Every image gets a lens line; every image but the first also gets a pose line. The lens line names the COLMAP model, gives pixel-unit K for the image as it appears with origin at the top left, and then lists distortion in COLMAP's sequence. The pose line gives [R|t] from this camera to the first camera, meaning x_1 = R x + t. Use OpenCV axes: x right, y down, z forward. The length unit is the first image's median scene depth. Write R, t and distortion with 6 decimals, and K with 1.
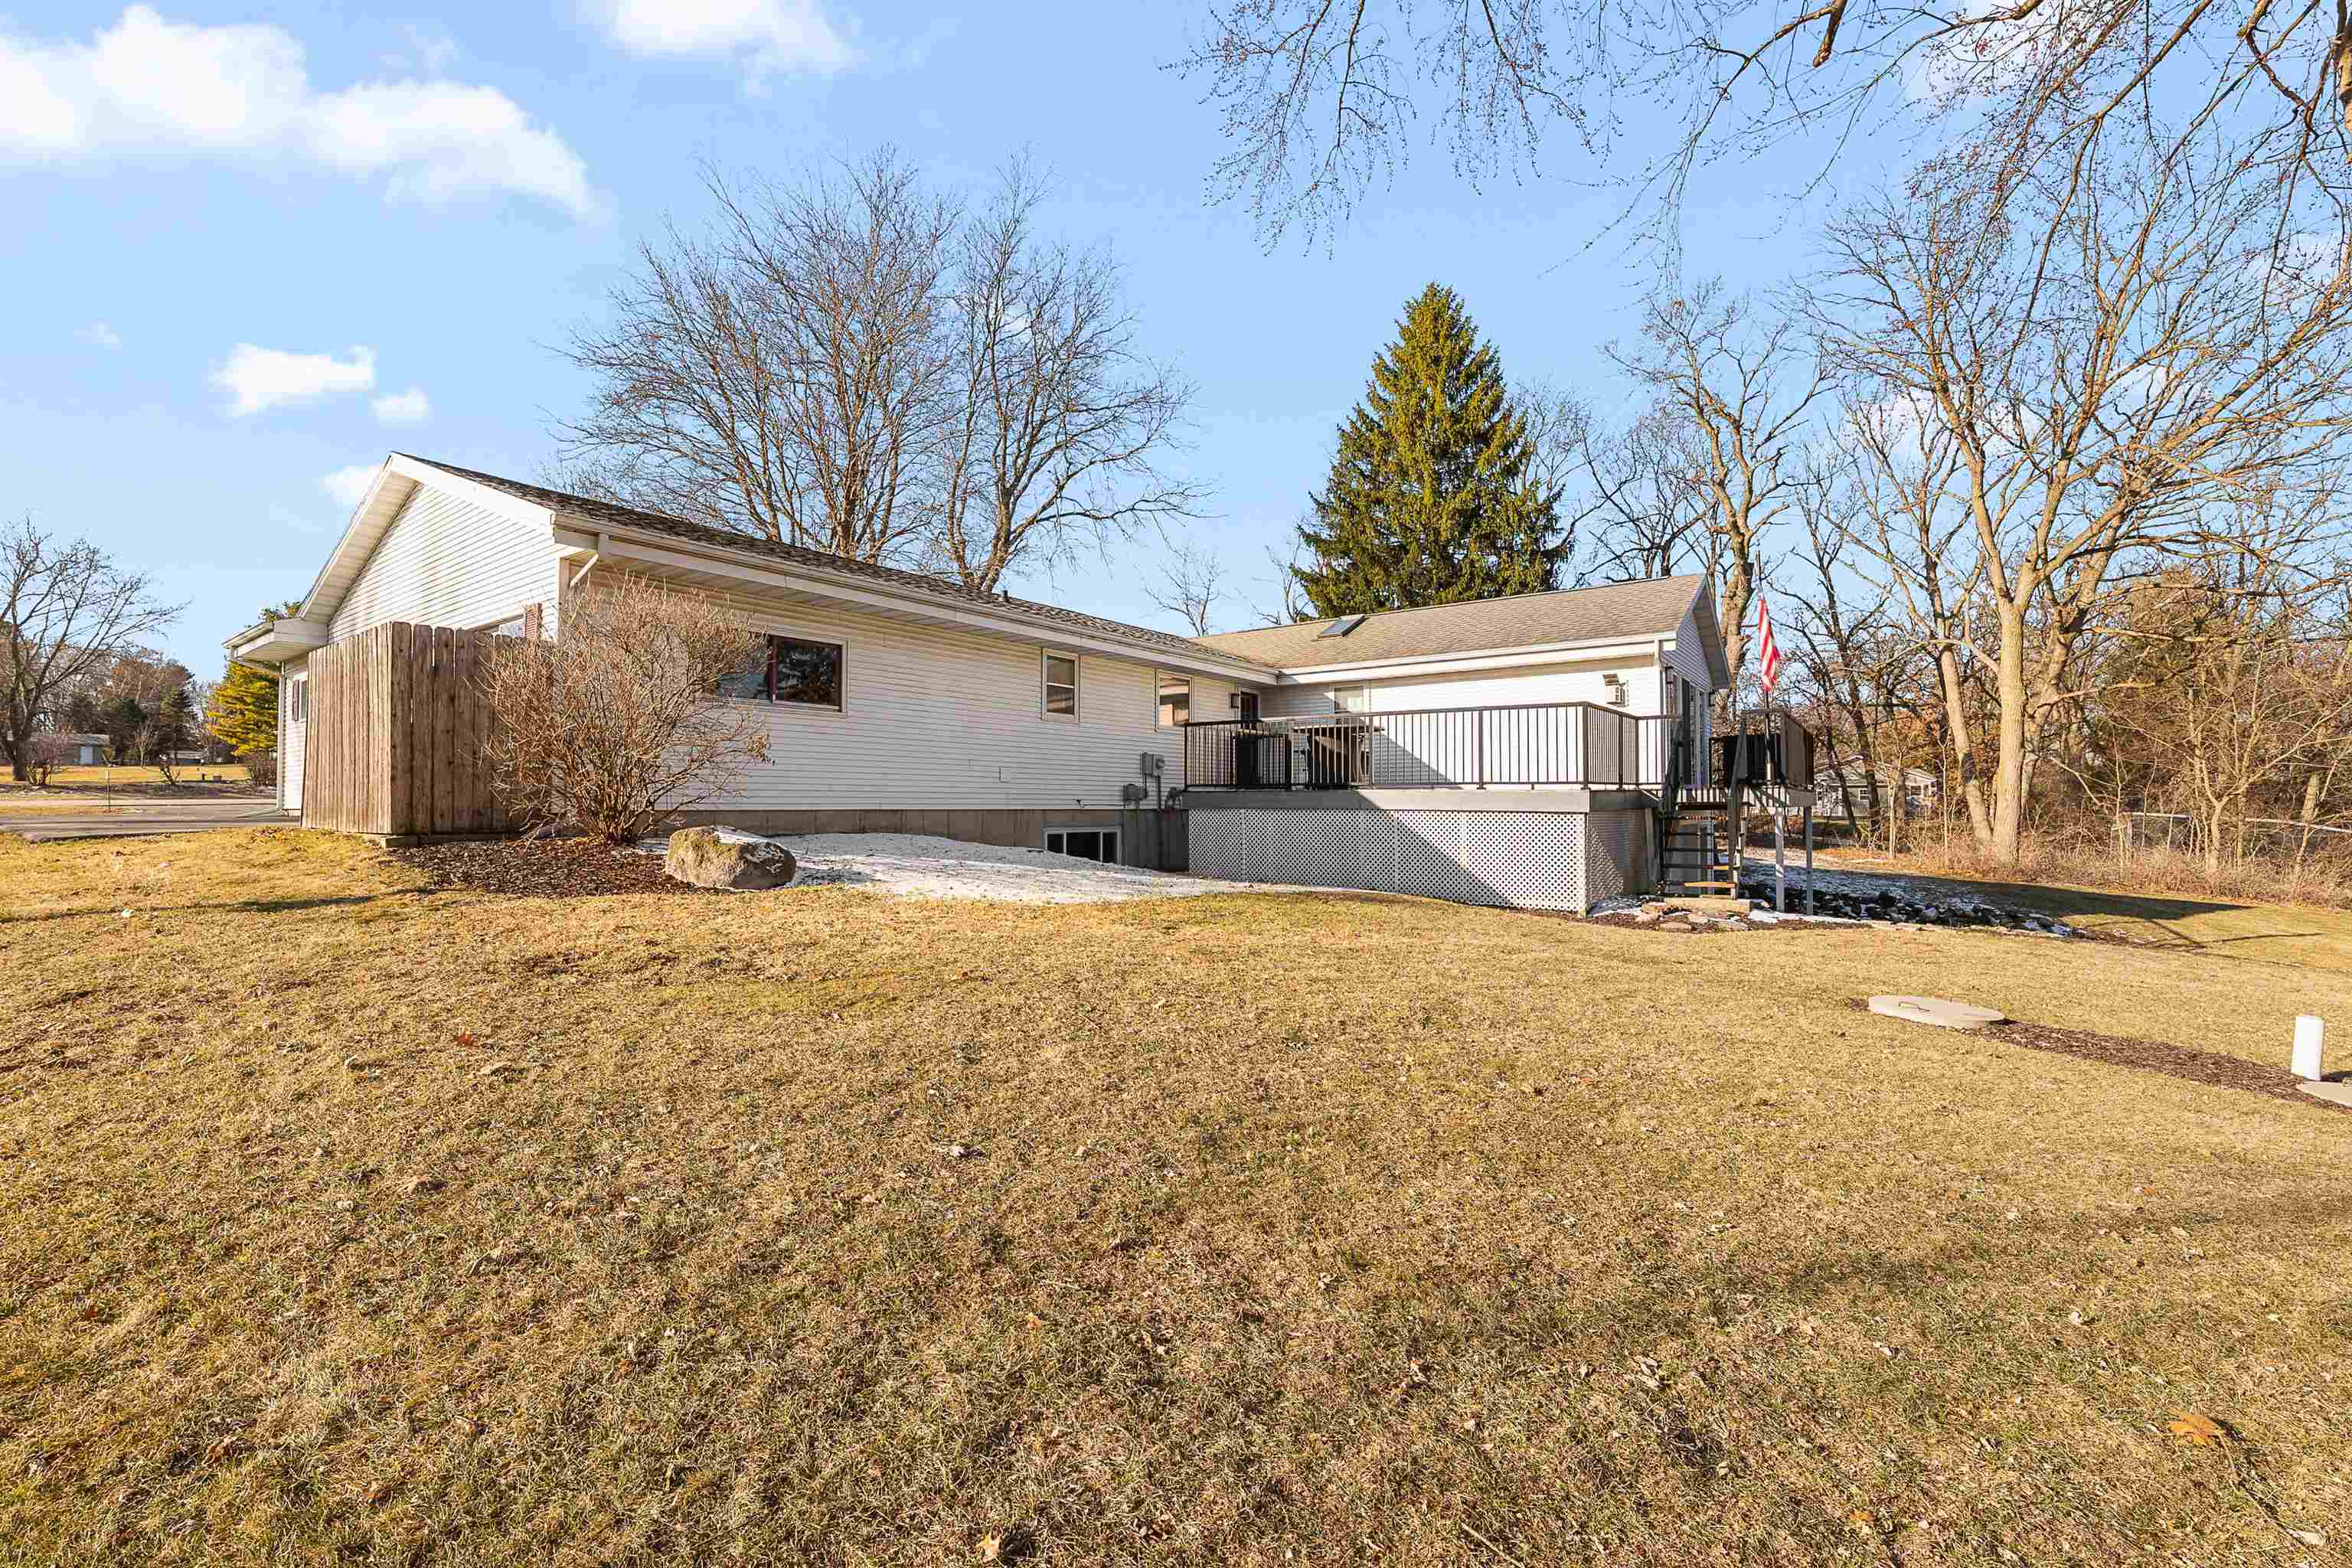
lens RADIAL K [[975.4, 0, 1188.1], [0, 975.4, 799.6], [0, 0, 1]] dist [-0.015021, -0.000195]
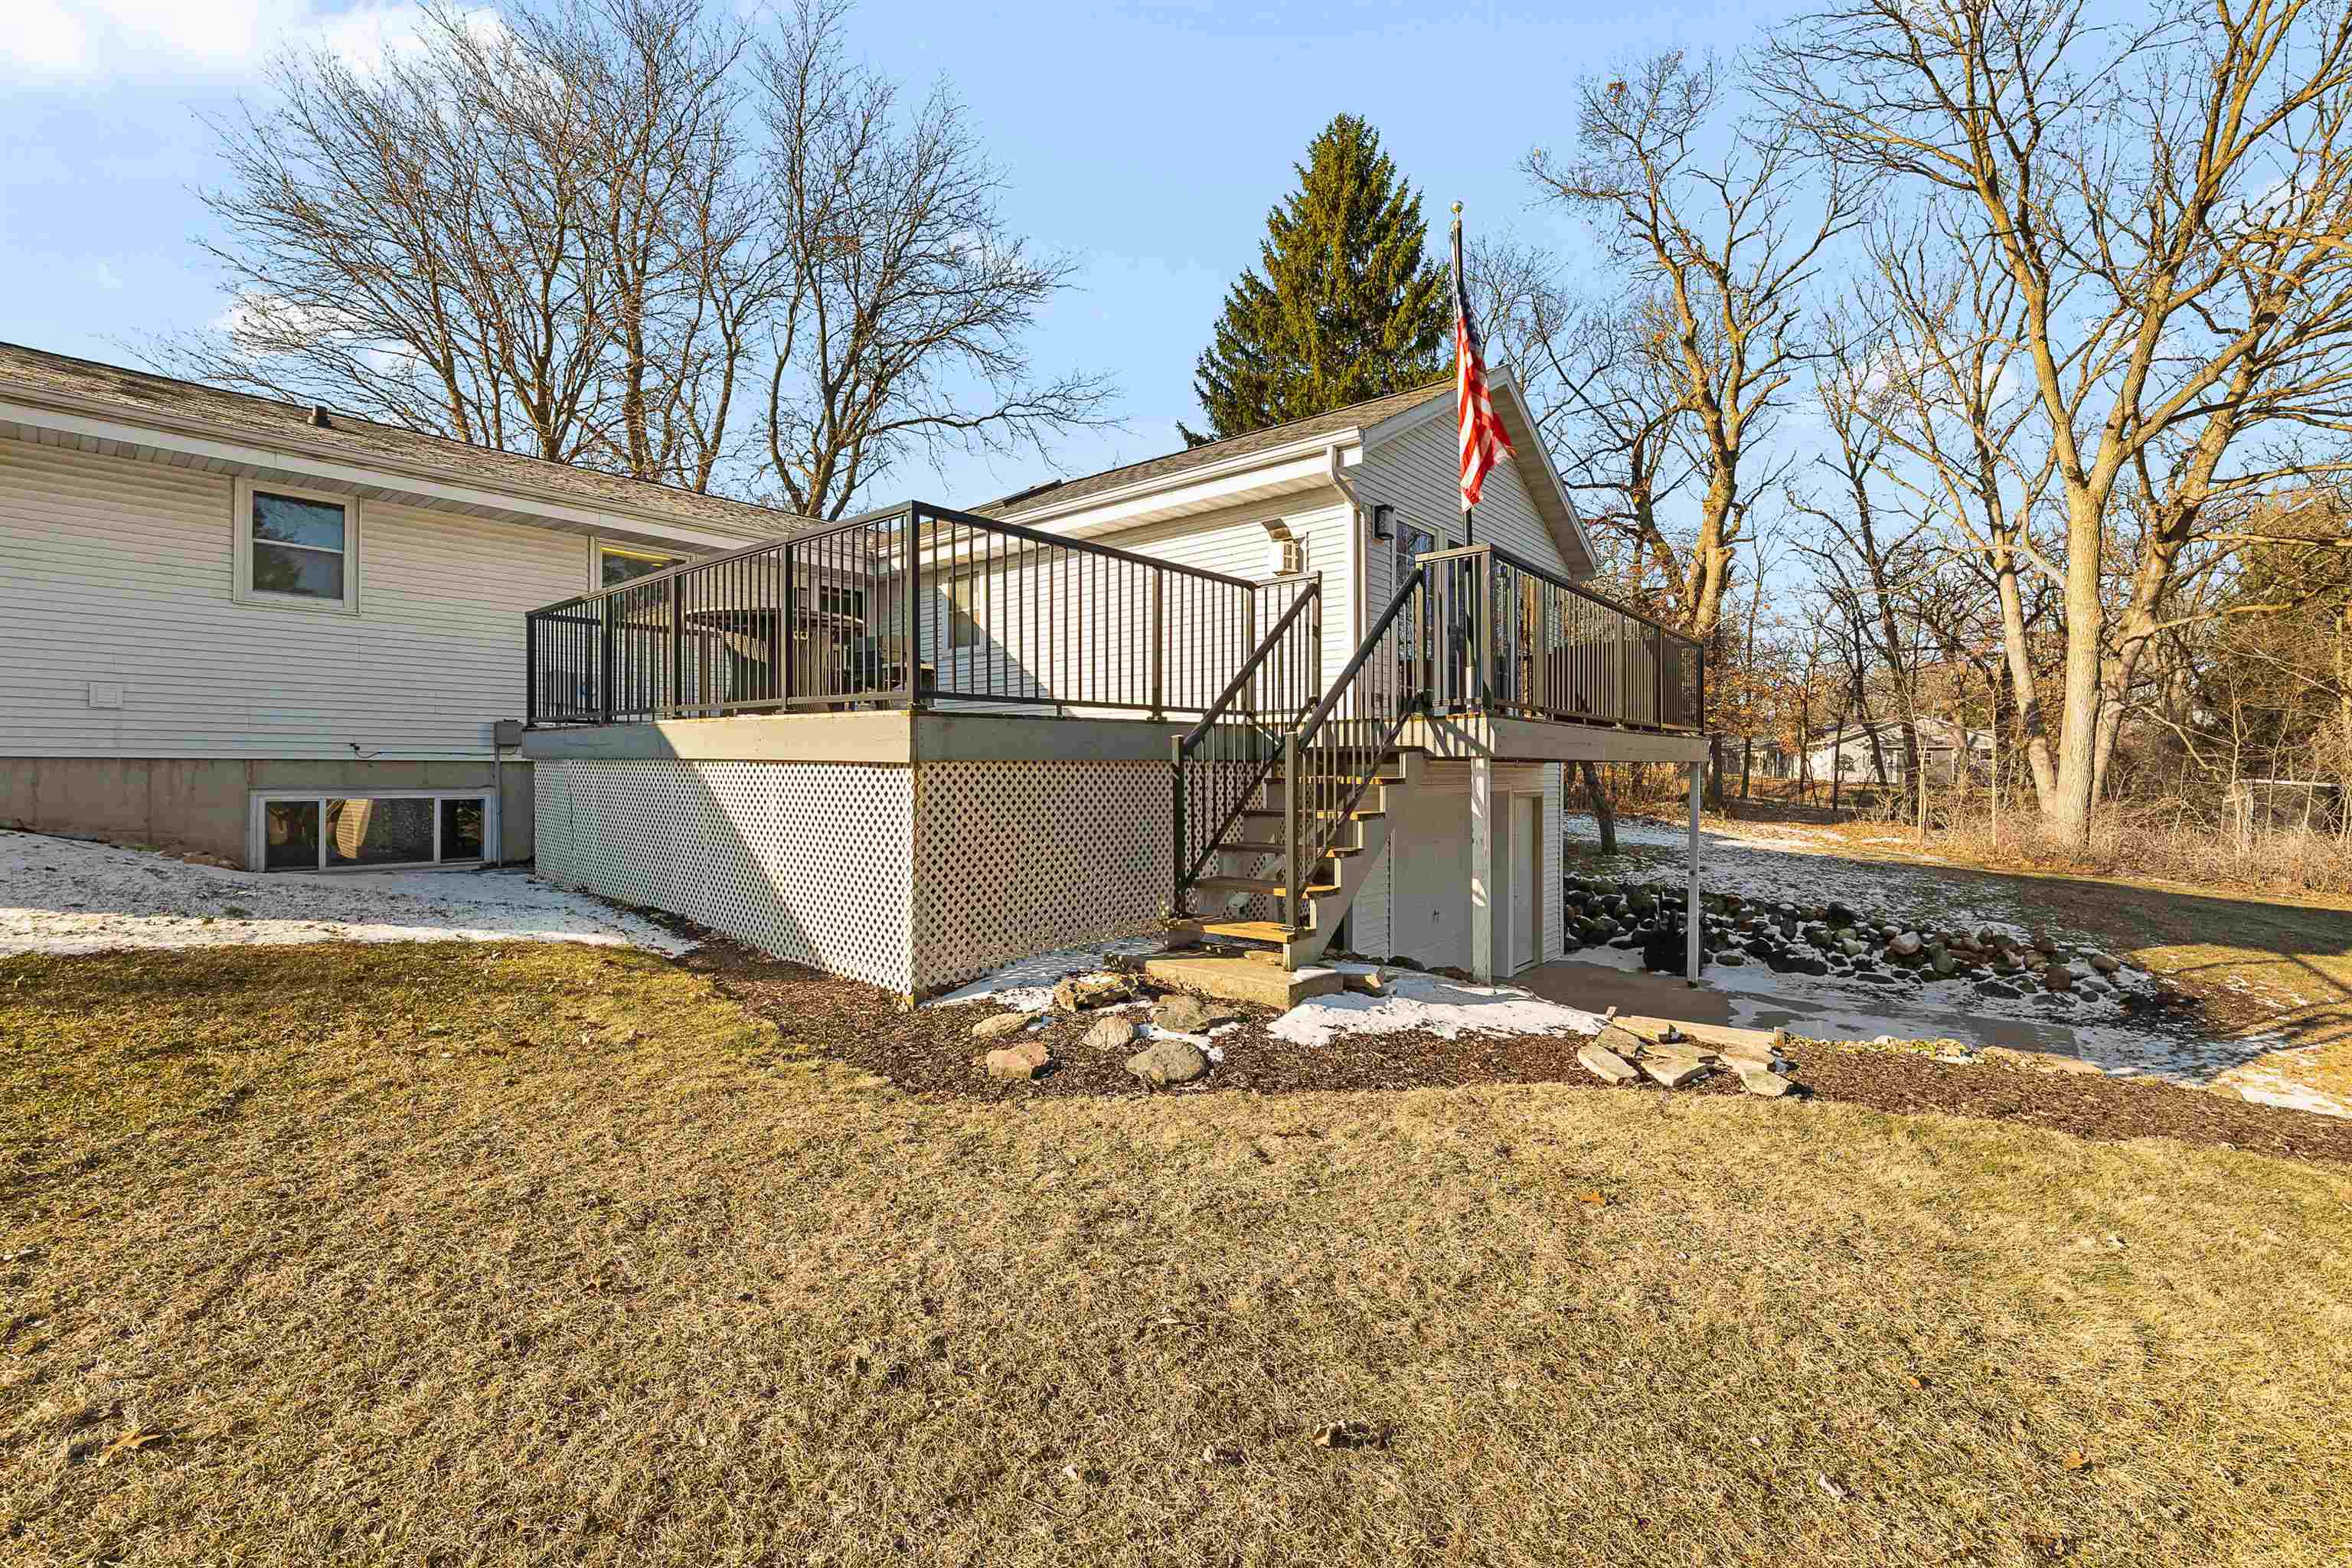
lens RADIAL K [[989.3, 0, 1176.0], [0, 989.3, 784.0], [0, 0, 1]] dist [-0.012764, 0.000252]
pose [[0.998438, 0.004555, -0.055684, 0.174185], [-0.003416, 0.999784, 0.020519, 0.003965], [0.055765, -0.020297, 0.998238, 0.182614]]
